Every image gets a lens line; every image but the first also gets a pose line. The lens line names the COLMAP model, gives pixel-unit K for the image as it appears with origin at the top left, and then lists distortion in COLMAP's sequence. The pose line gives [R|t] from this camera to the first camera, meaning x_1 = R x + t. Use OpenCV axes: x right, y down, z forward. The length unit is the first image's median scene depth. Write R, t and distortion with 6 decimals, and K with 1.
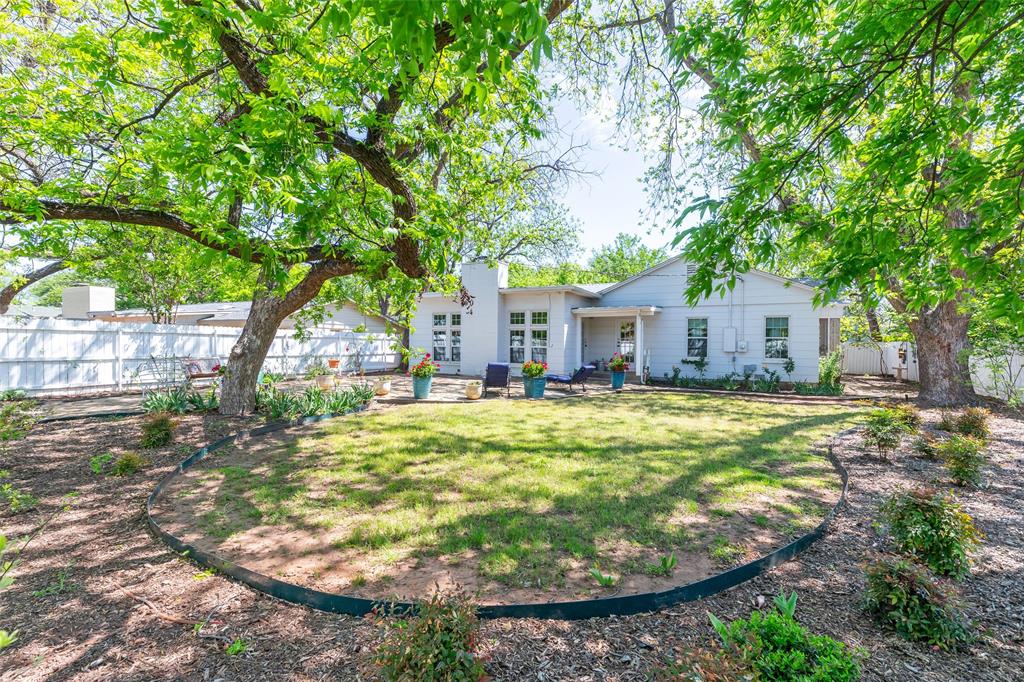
lens RADIAL K [[461.4, 0, 522.3], [0, 461.4, 346.8], [0, 0, 1]] dist [0.007504, -0.002640]
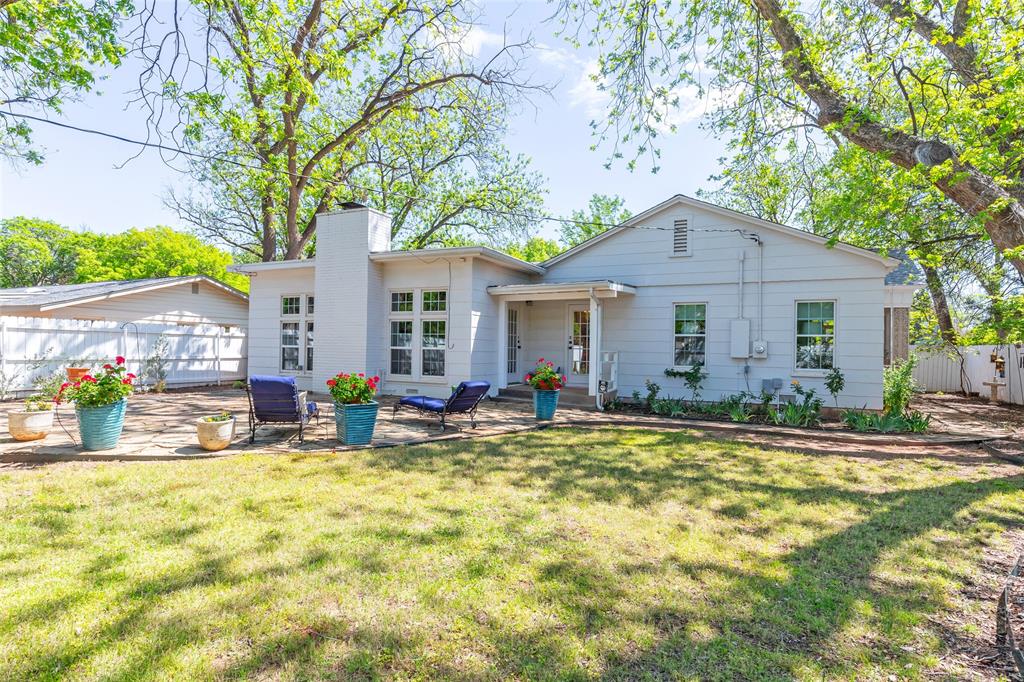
lens RADIAL K [[581.9, 0, 507.0], [0, 581.9, 342.1], [0, 0, 1]] dist [0.021895, -0.000165]
pose [[0.999623, 0.006993, 0.026535, 0.113784], [-0.006575, 0.999854, -0.015793, 0.003800], [-0.026641, 0.015613, 0.999523, 0.219885]]
